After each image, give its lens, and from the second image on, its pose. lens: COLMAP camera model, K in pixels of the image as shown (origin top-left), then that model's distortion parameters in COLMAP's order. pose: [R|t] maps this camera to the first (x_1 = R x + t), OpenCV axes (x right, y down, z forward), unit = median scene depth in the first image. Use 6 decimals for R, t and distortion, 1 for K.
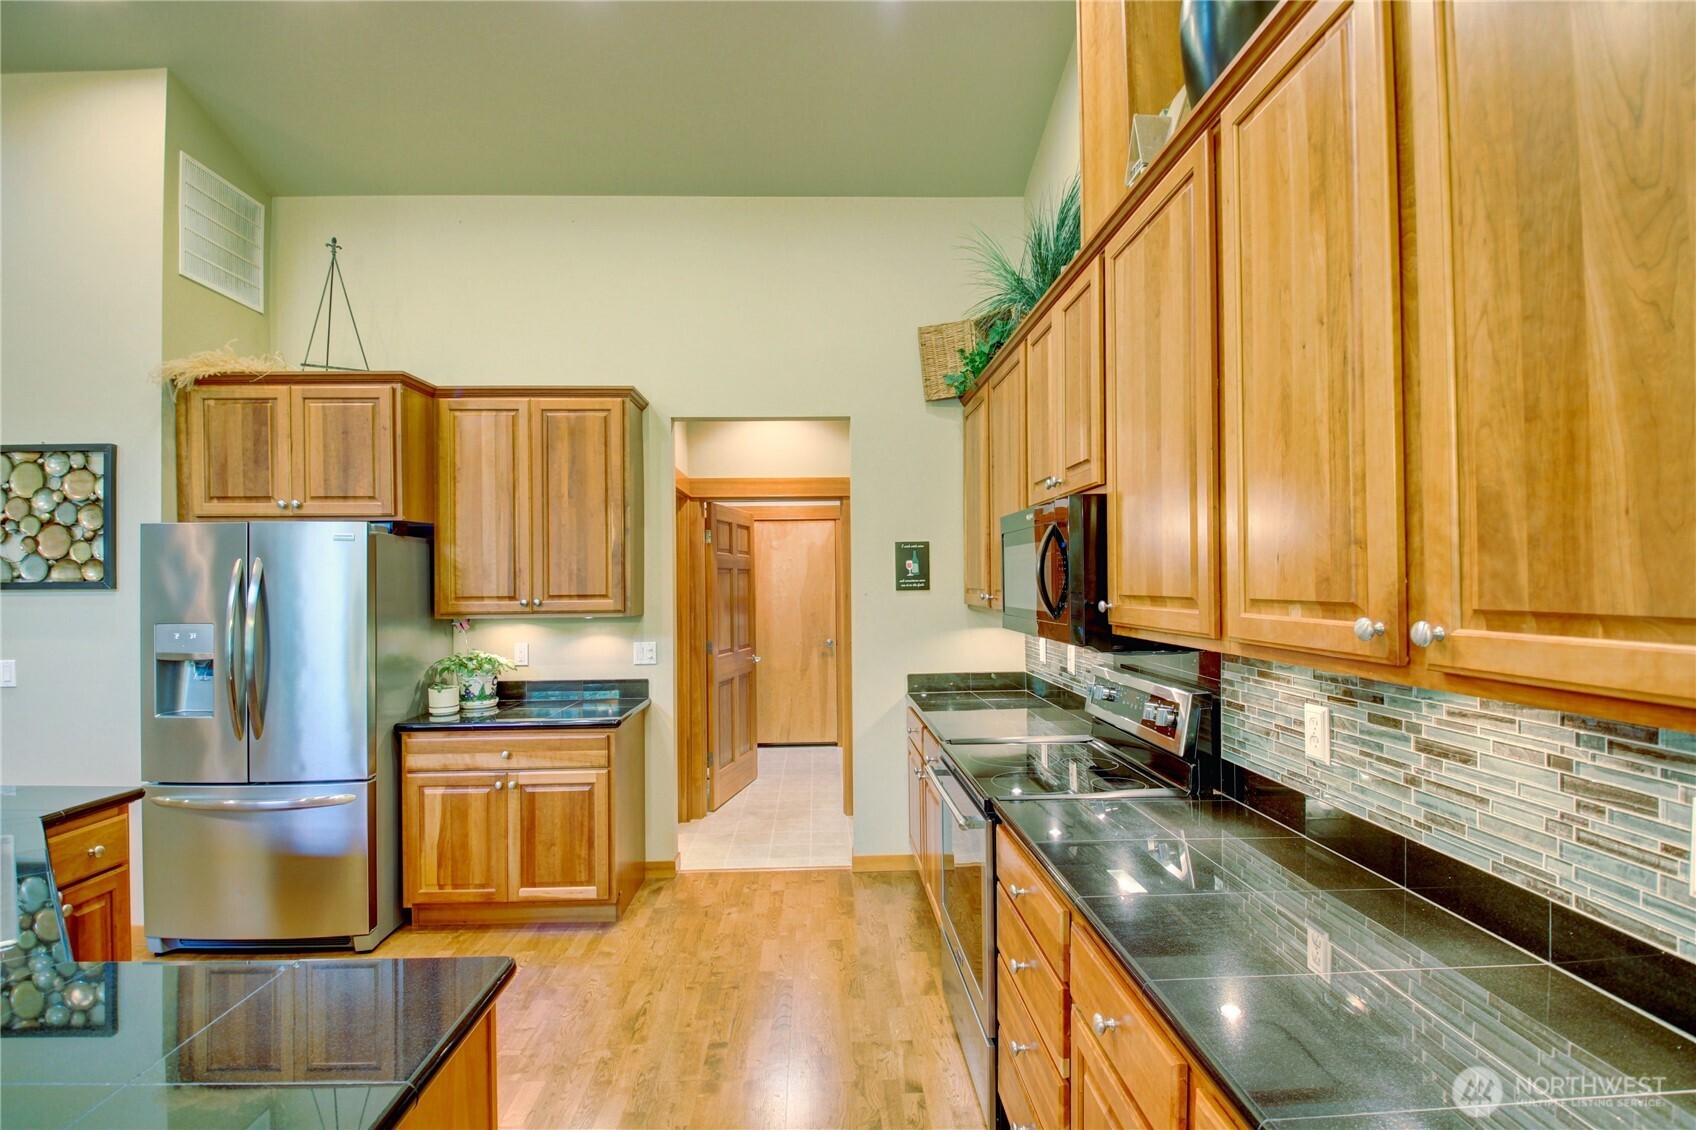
lens RADIAL K [[790.4, 0, 840.9], [0, 790.4, 576.7], [0, 0, 1]] dist [0.002743, -0.013060]
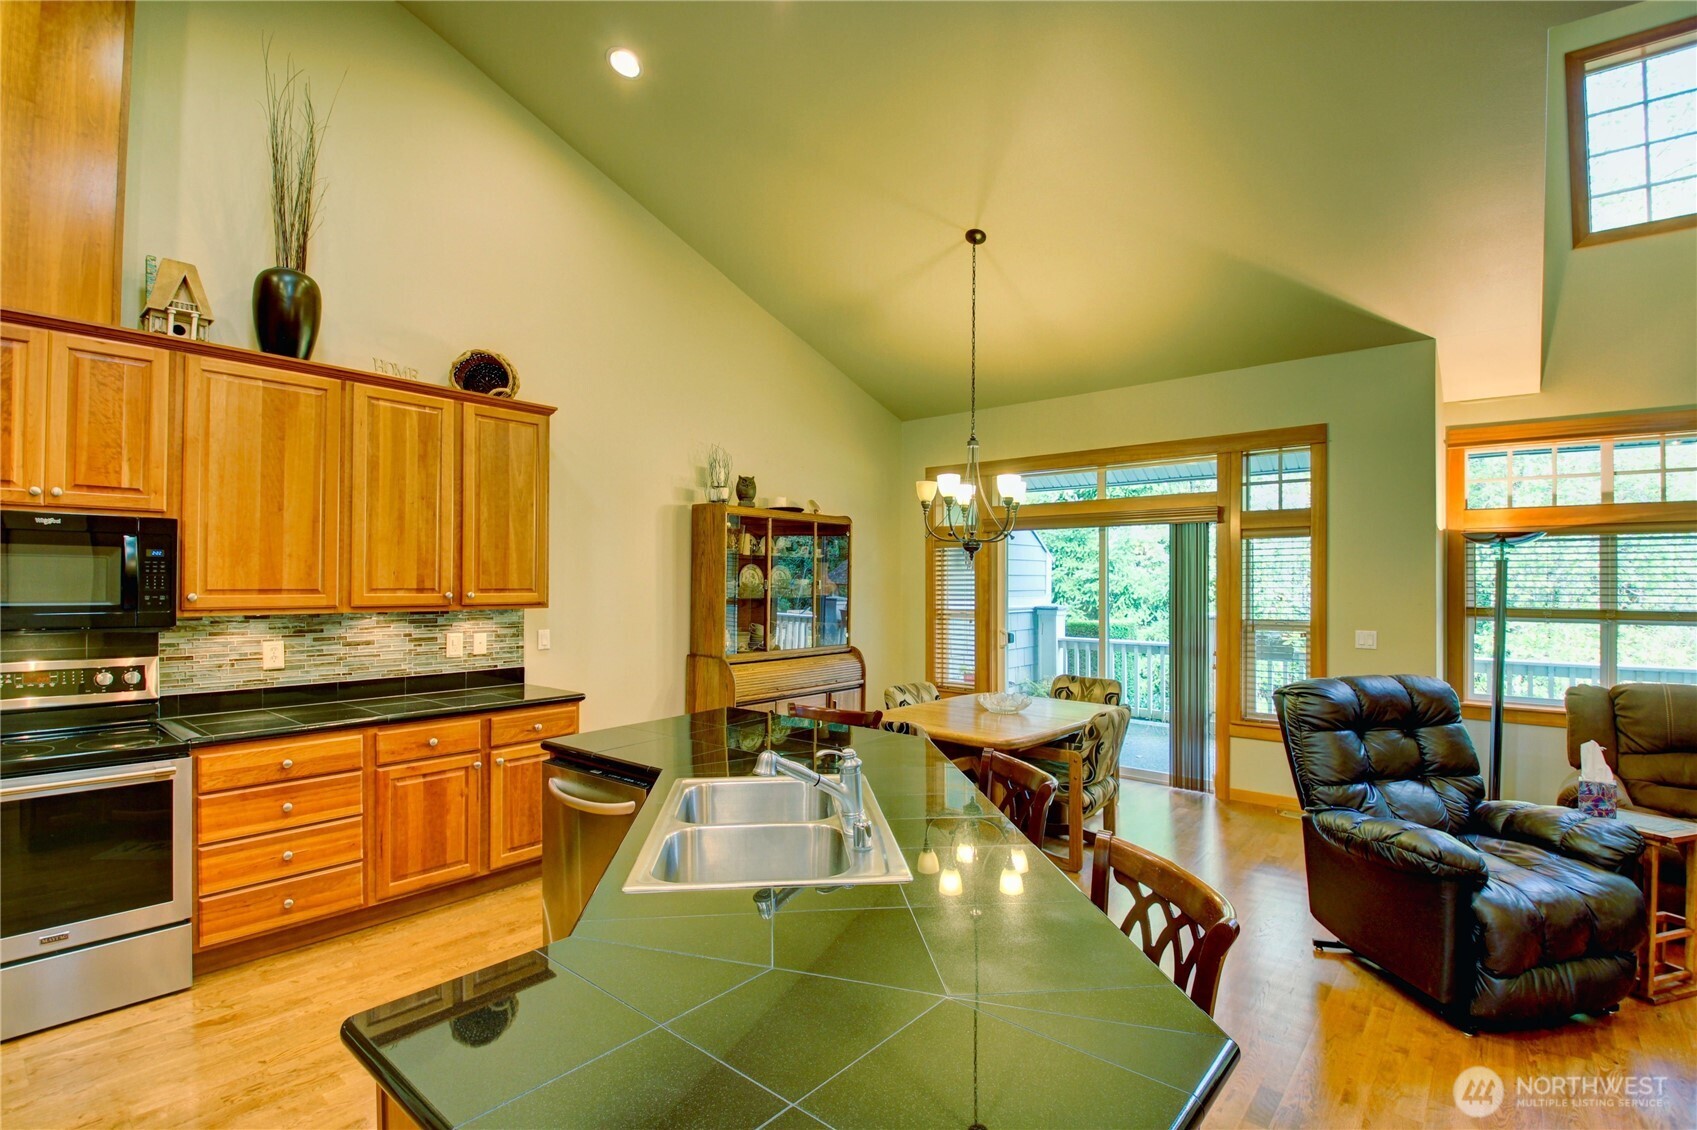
lens RADIAL K [[796.3, 0, 850.2], [0, 796.3, 574.3], [0, 0, 1]] dist [0.001898, -0.016810]
pose [[-0.742754, 0.015512, 0.669385, -0.889070], [-0.000739, 0.999712, -0.023987, 0.016593], [-0.669564, -0.018311, -0.742528, 0.712521]]
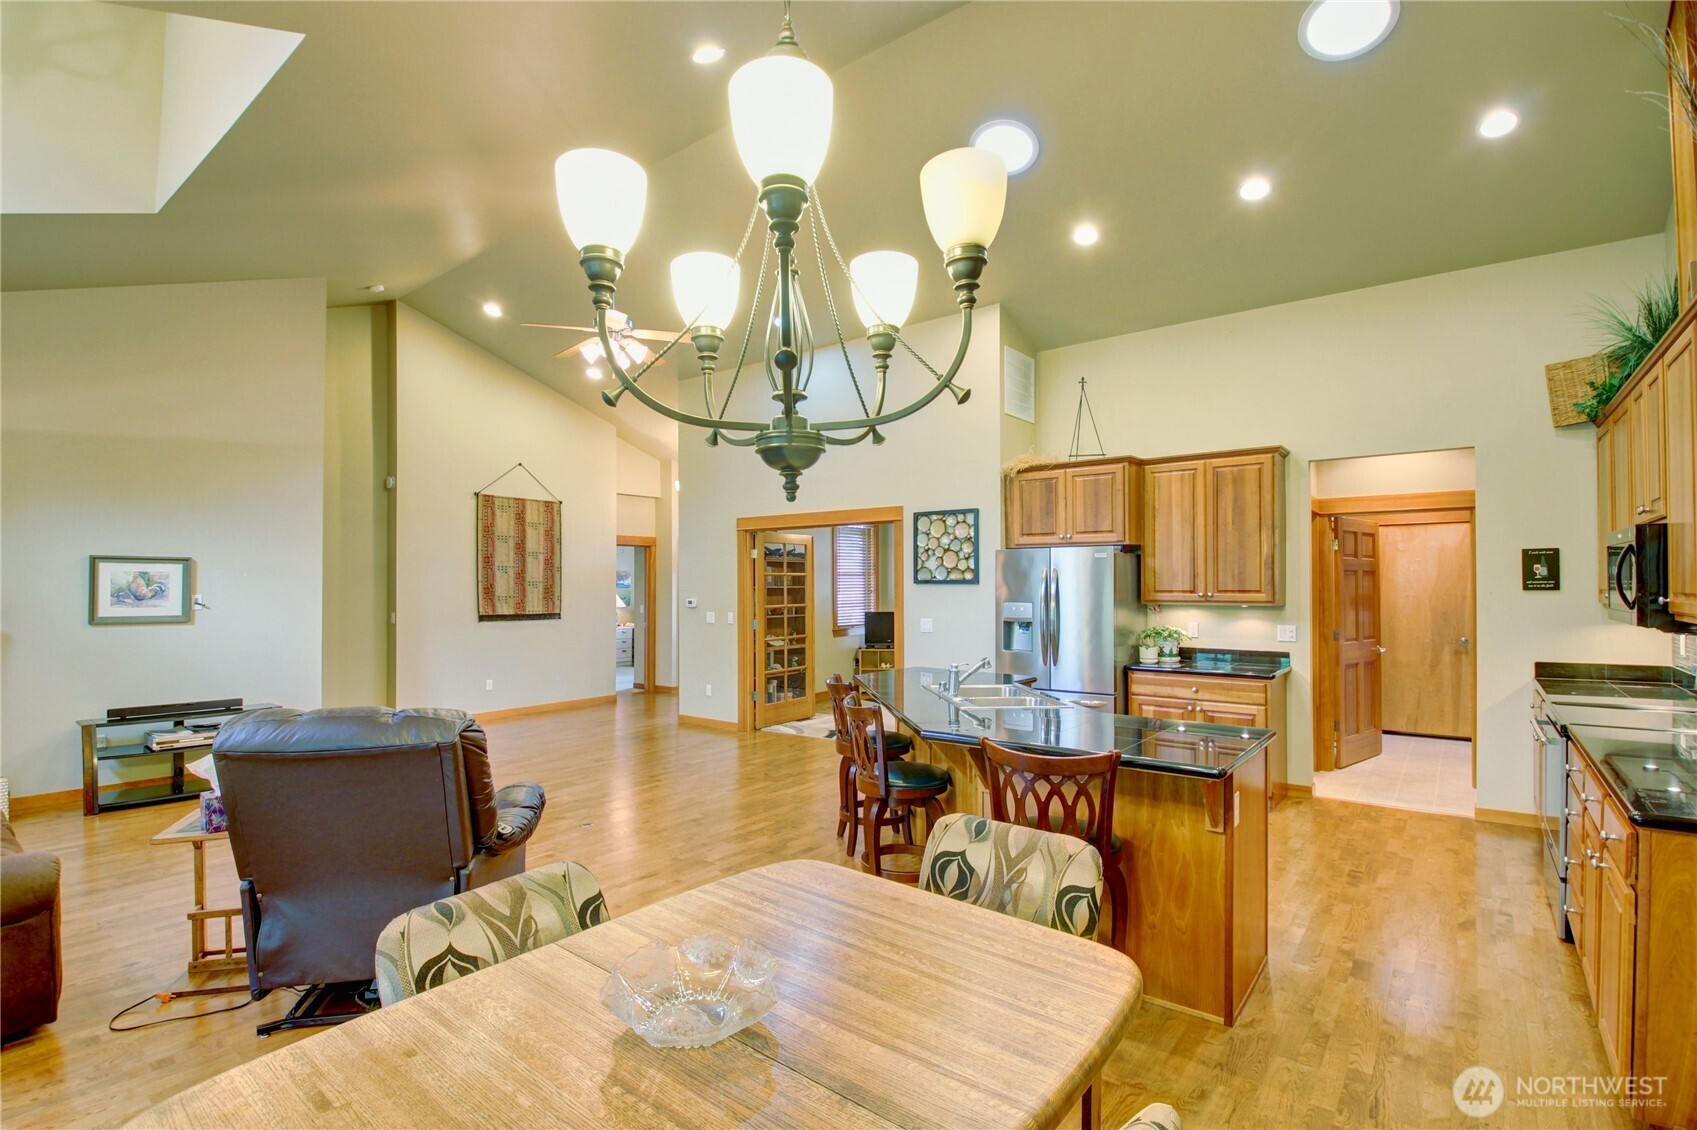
lens RADIAL K [[786.2, 0, 830.4], [0, 786.2, 576.1], [0, 0, 1]] dist [0.001117, -0.021738]
pose [[0.755853, 0.001138, -0.654740, 0.051181], [-0.000534, 0.999999, 0.001121, -0.004729], [0.654741, -0.000498, 0.755853, -0.610810]]
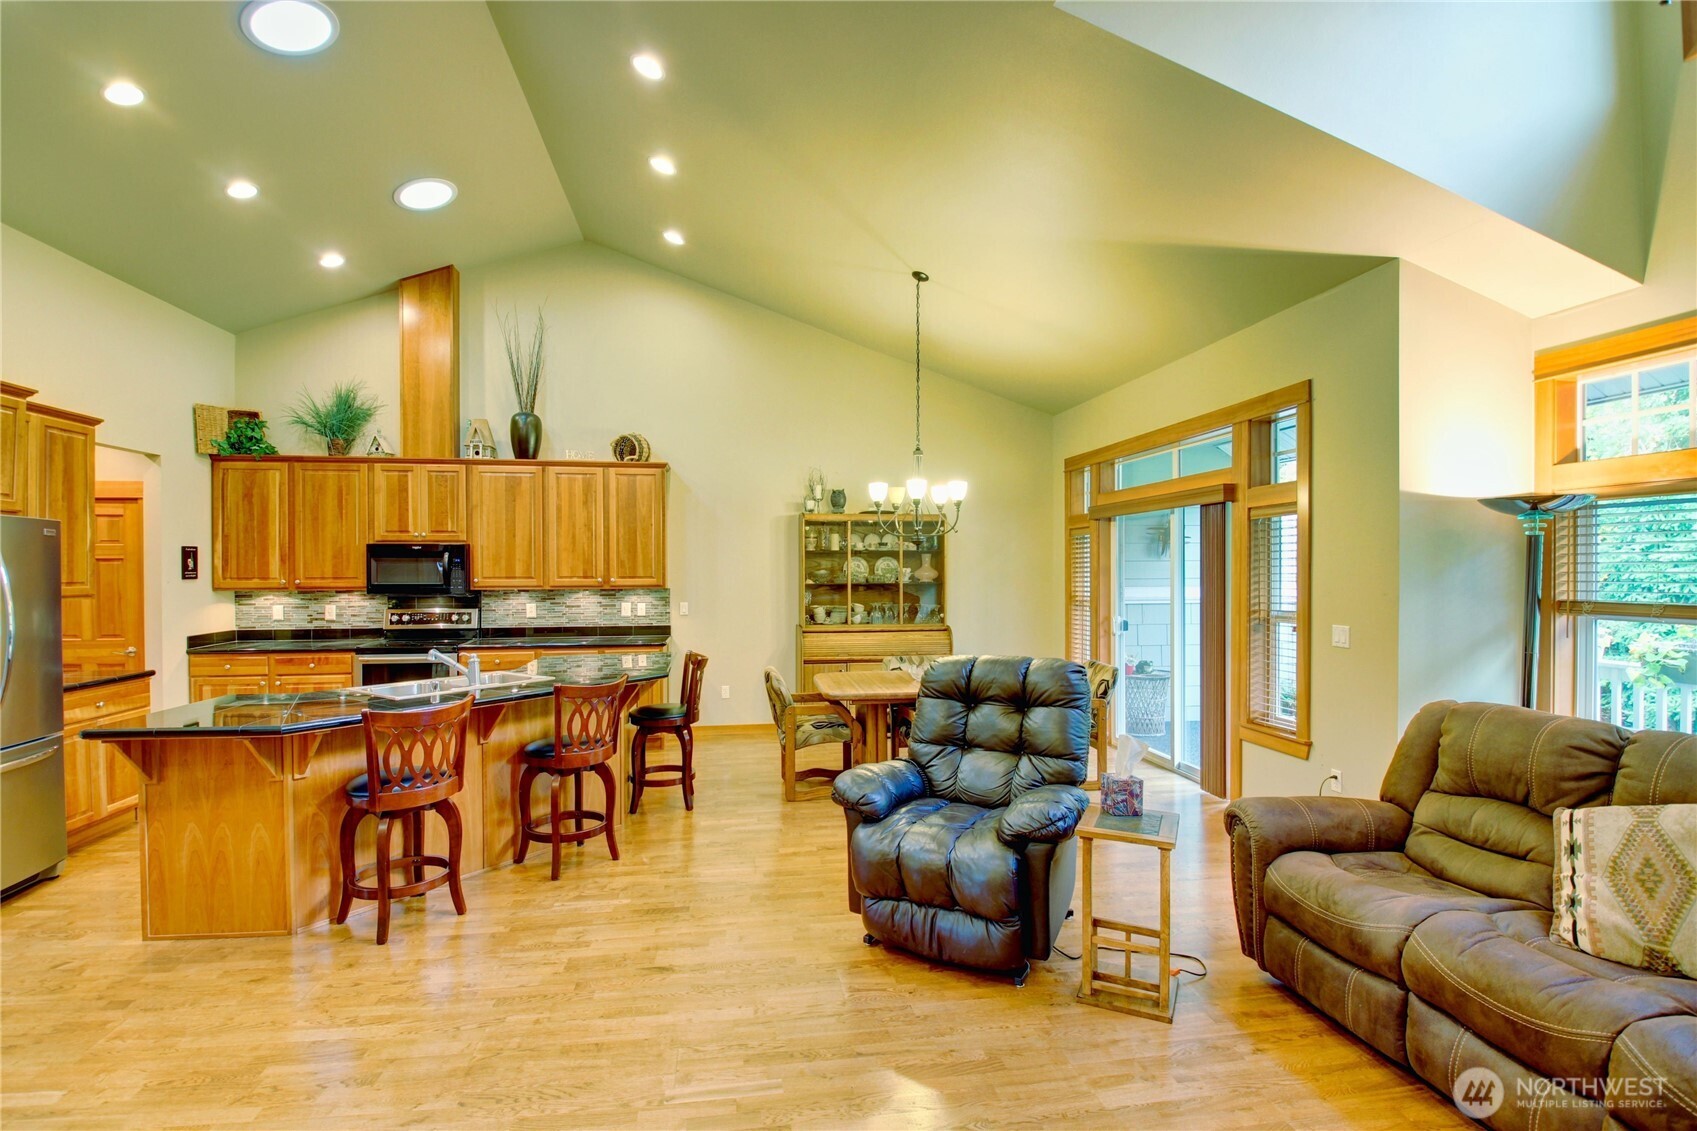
lens RADIAL K [[790.8, 0, 841.4], [0, 790.8, 577.2], [0, 0, 1]] dist [0.002743, -0.013060]
pose [[-0.114543, 0.001375, 0.993417, -1.662930], [-0.002182, 0.999996, -0.001635, 0.014452], [-0.993416, -0.002355, -0.114540, -0.049139]]
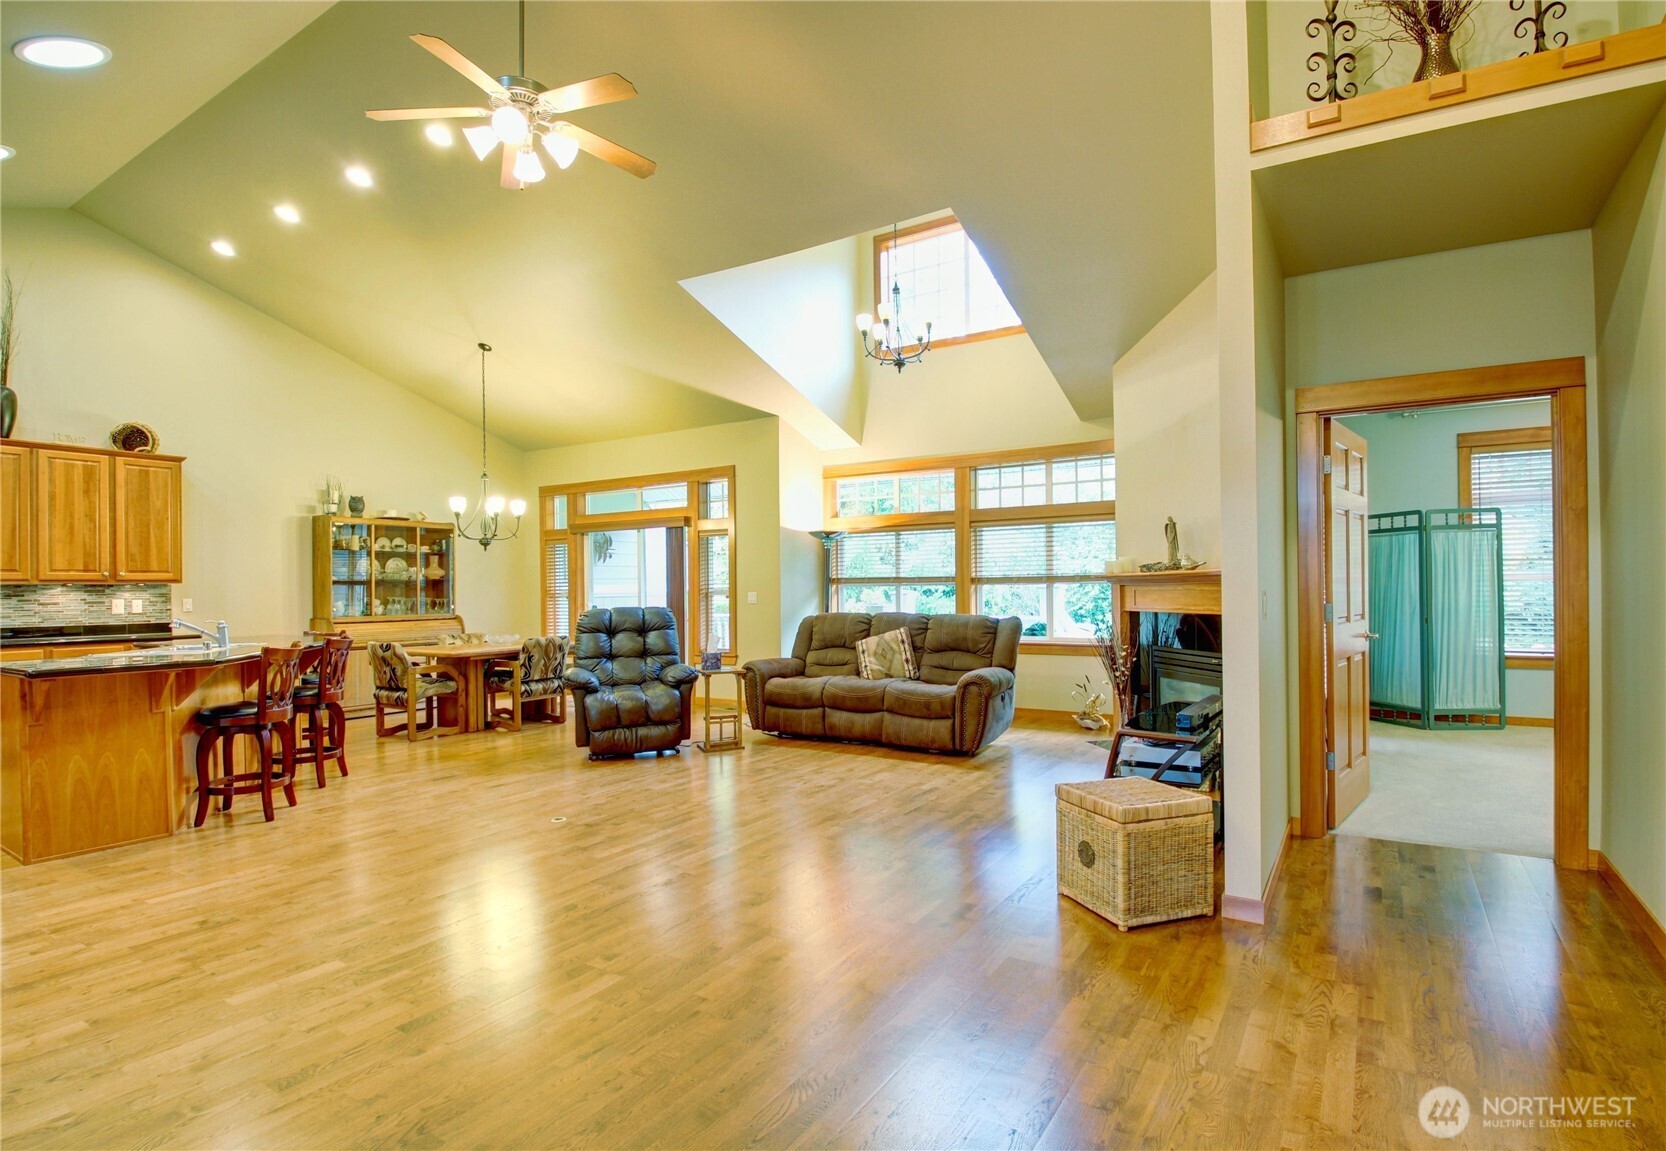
lens RADIAL K [[841.2, 0, 851.3], [0, 841.2, 589.3], [0, 0, 1]] dist [0.017400, -0.026320]
pose [[-0.830144, 0.019974, 0.557191, -2.160693], [0.017162, 0.999800, -0.010271, 0.099023], [-0.557284, 0.001036, -0.830321, 0.902277]]
